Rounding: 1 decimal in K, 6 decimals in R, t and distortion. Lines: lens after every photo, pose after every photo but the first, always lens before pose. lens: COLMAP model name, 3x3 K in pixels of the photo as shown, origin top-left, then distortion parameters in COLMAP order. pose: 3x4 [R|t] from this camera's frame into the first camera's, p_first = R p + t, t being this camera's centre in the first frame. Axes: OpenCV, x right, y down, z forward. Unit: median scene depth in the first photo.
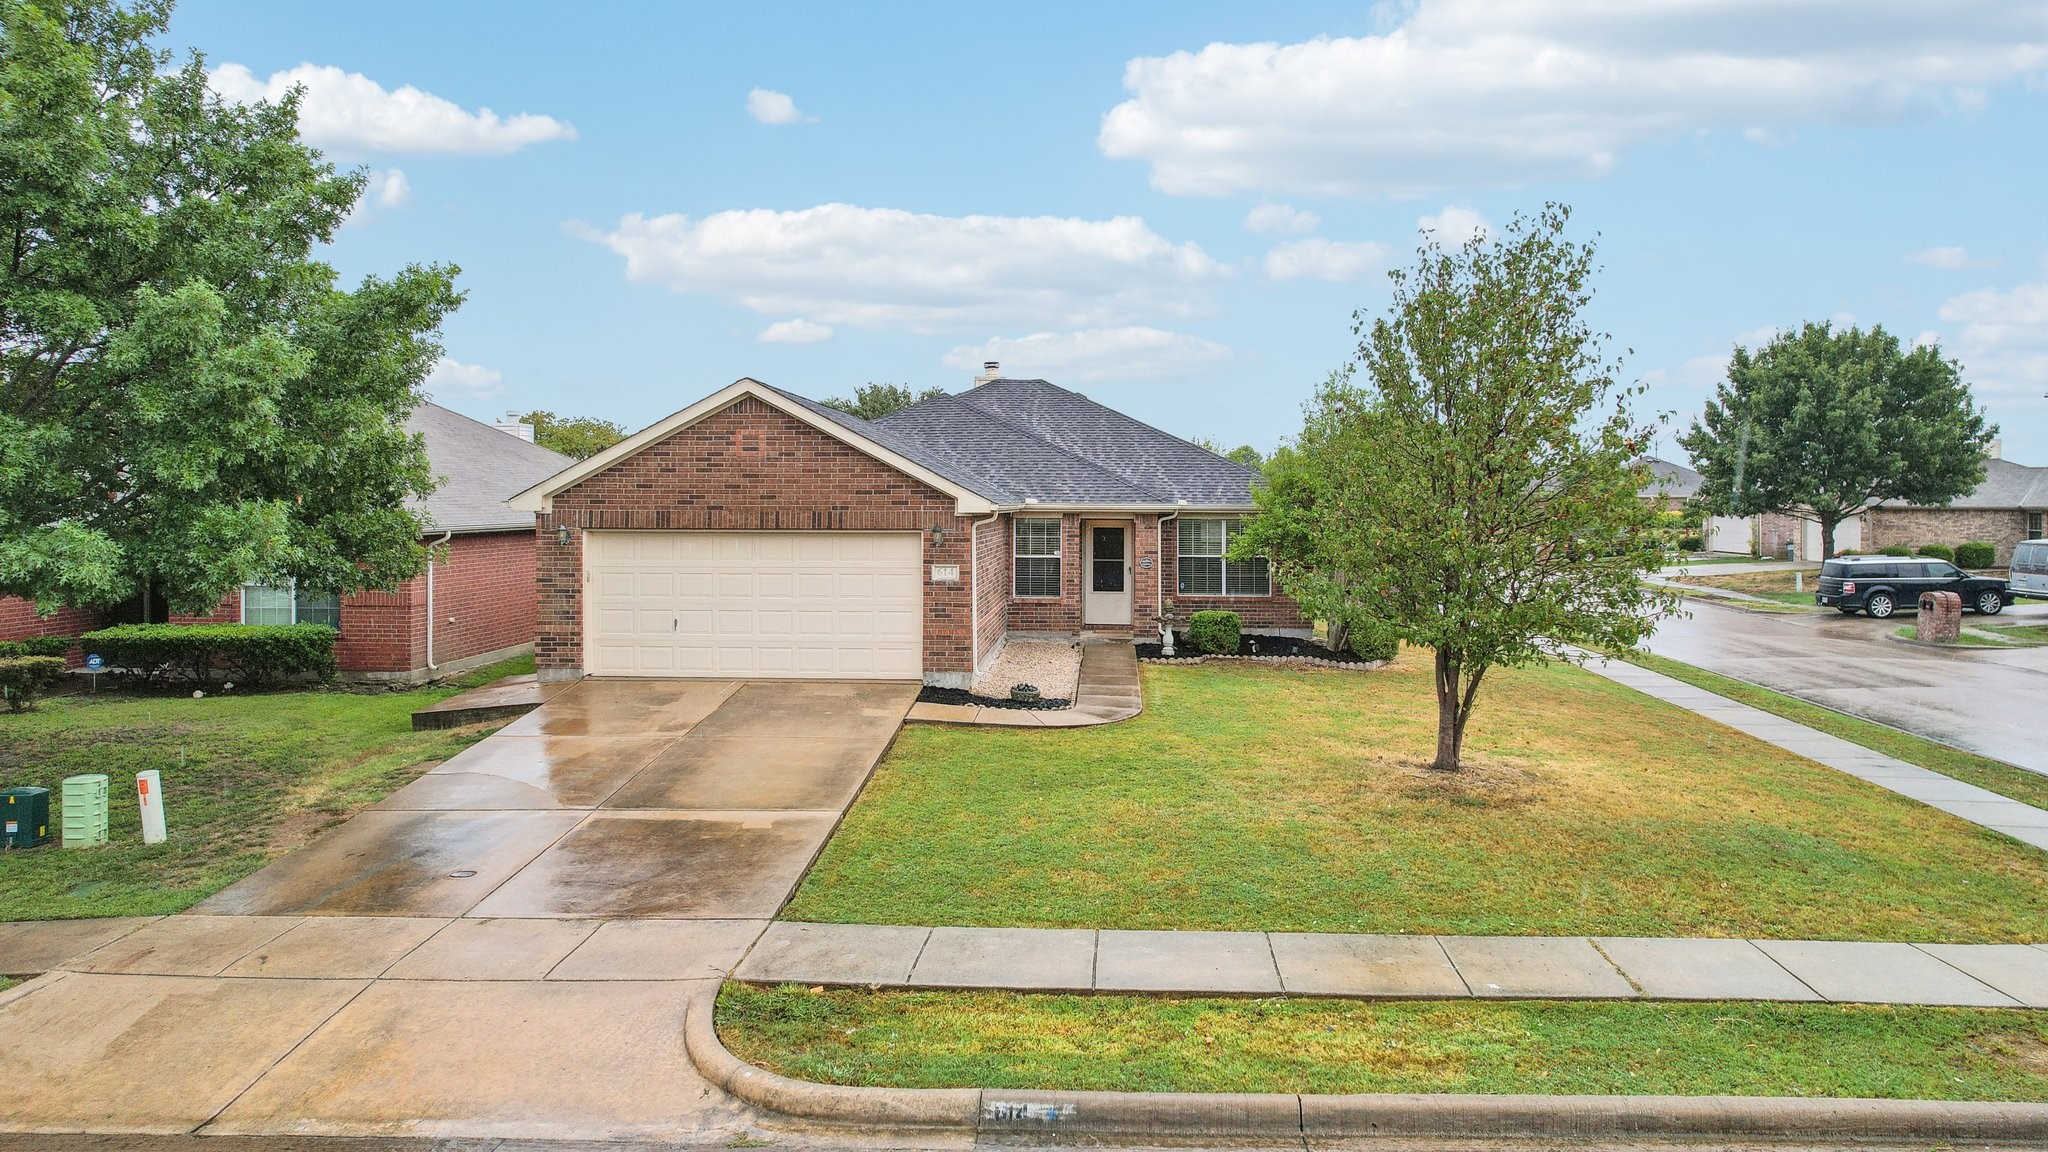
lens RADIAL K [[1340.4, 0, 1030.9], [0, 1340.4, 569.3], [0, 0, 1]] dist [-0.076052, 0.065530]
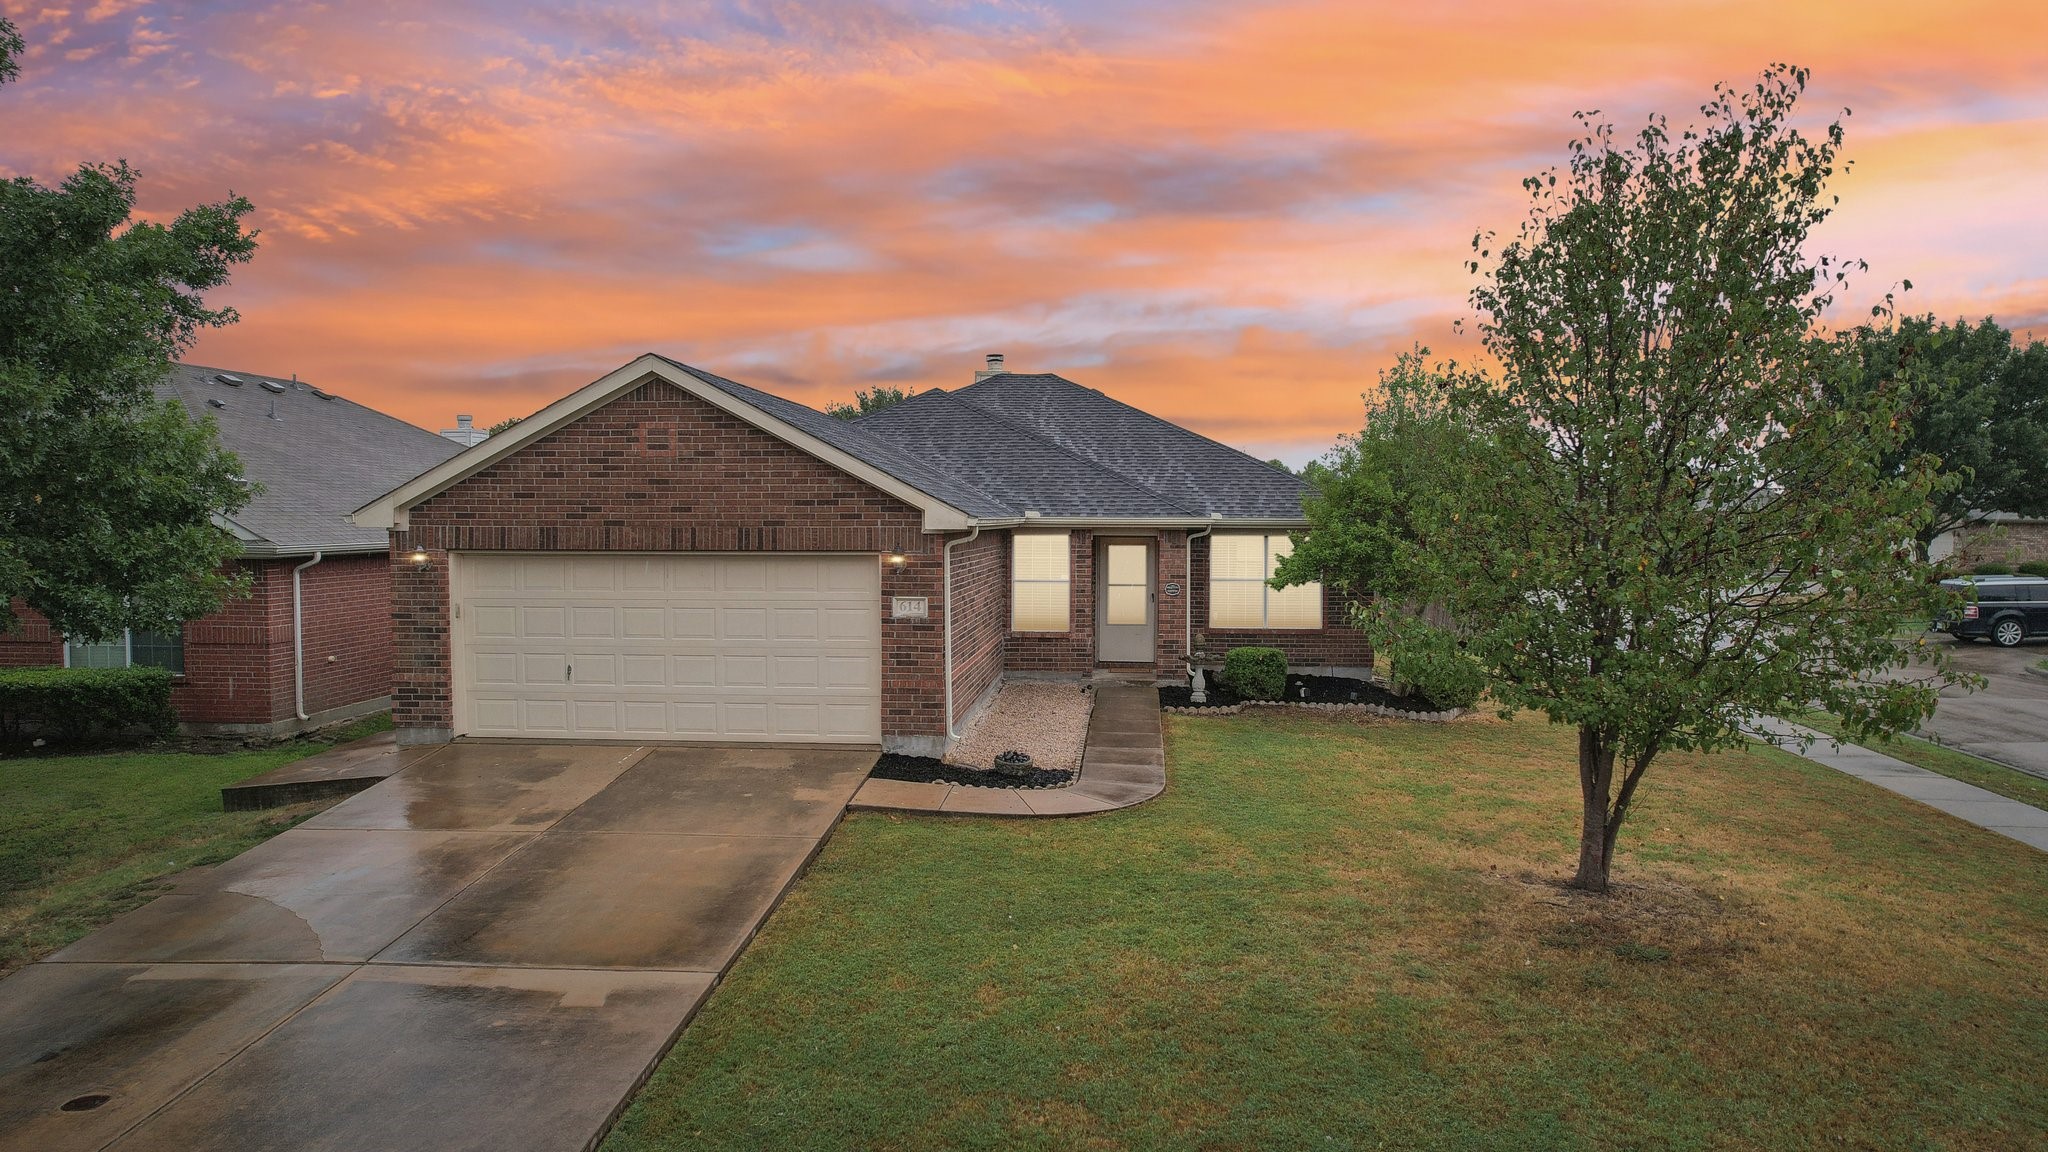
lens RADIAL K [[1340.4, 0, 1030.9], [0, 1340.4, 569.3], [0, 0, 1]] dist [-0.076052, 0.065530]
pose [[0.999784, -0.000102, -0.020800, 0.021733], [-0.000119, 0.999943, -0.010630, -0.011103], [0.020800, 0.010630, 0.999727, 0.230404]]
